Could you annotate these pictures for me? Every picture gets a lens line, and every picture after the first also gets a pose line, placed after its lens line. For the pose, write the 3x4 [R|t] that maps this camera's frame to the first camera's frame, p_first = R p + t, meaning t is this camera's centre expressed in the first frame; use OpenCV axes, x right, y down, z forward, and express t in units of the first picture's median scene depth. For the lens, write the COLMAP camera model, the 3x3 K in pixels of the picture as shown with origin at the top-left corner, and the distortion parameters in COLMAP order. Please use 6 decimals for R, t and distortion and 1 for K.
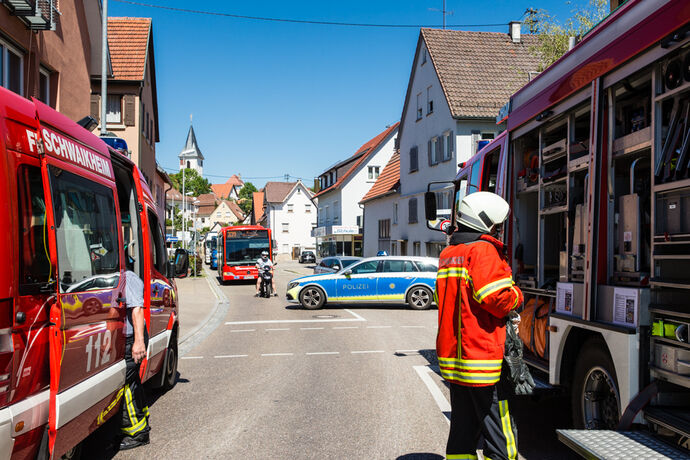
lens RADIAL K [[707.7, 0, 345.0], [0, 707.7, 230.0], [0, 0, 1]] dist [-0.010197, 0.002661]
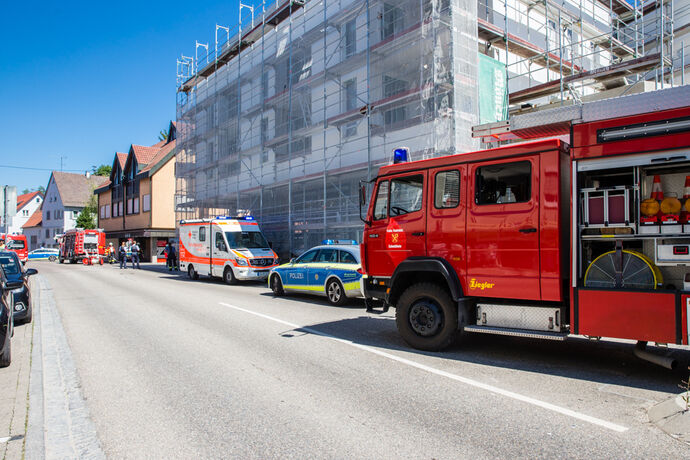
lens RADIAL K [[503.1, 0, 345.0], [0, 503.1, 230.0], [0, 0, 1]] dist [-0.002268, -0.000488]
pose [[0.795894, 0.017978, 0.605169, -0.179530], [-0.014044, 0.999838, -0.011233, -0.035032], [-0.605273, 0.000441, 0.796018, -1.365114]]
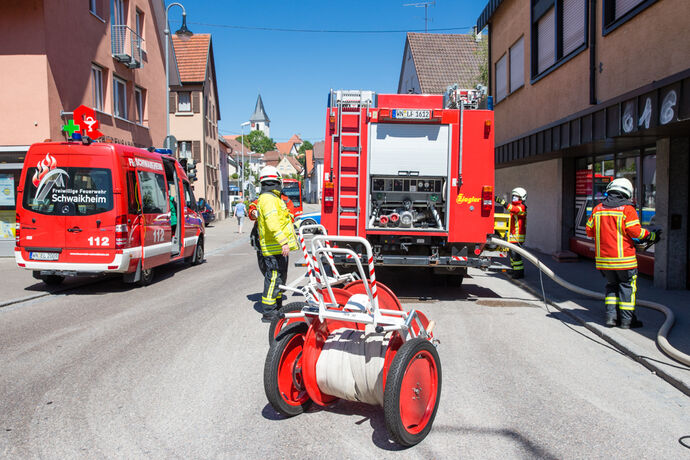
lens RADIAL K [[595.0, 0, 345.0], [0, 595.0, 230.0], [0, 0, 1]] dist [0.005503, 0.002393]
pose [[0.996781, 0.001642, -0.080151, 0.078757], [0.005212, 0.996348, 0.085228, -0.005690], [0.079999, -0.085371, 0.993132, -0.173946]]
